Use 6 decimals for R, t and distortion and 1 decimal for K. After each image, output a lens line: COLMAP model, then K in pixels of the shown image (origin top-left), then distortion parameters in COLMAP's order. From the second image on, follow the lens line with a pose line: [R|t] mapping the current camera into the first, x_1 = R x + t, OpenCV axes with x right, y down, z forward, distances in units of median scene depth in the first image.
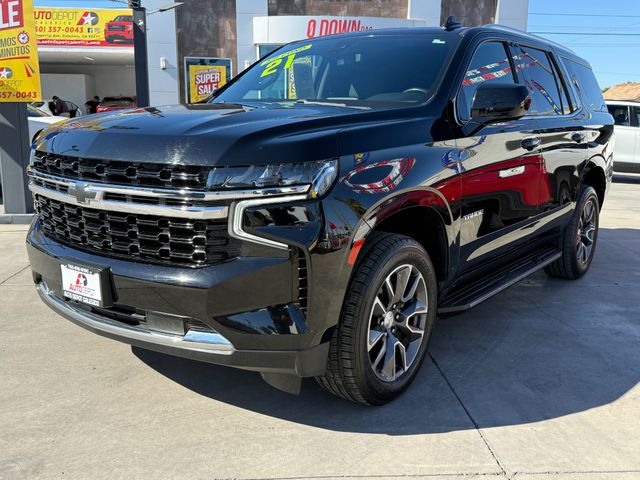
lens RADIAL K [[586.2, 0, 309.1], [0, 586.2, 237.5], [0, 0, 1]] dist [0.095121, -0.162260]
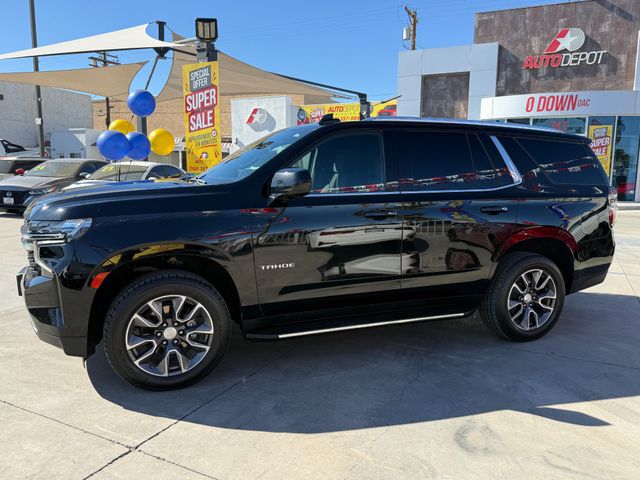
lens RADIAL K [[473.5, 0, 319.9], [0, 473.5, 234.3], [0, 0, 1]] dist [0.024063, -0.038393]
pose [[0.875651, 0.061219, -0.479049, 0.376502], [-0.100320, 0.993354, -0.056431, -0.025803], [0.472410, 0.097472, 0.875973, 0.055617]]
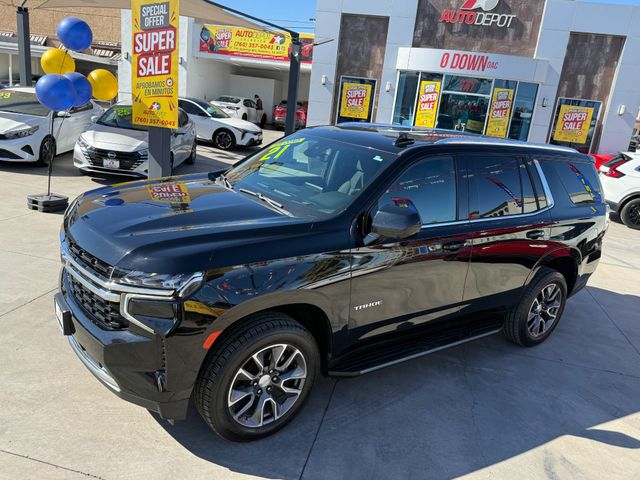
lens RADIAL K [[473.5, 0, 319.9], [0, 473.5, 234.3], [0, 0, 1]] dist [0.024063, -0.038393]
pose [[0.957666, 0.157049, -0.241269, 0.175855], [-0.146407, 0.987308, 0.061540, -0.102795], [0.247871, -0.023611, 0.968505, 0.002459]]
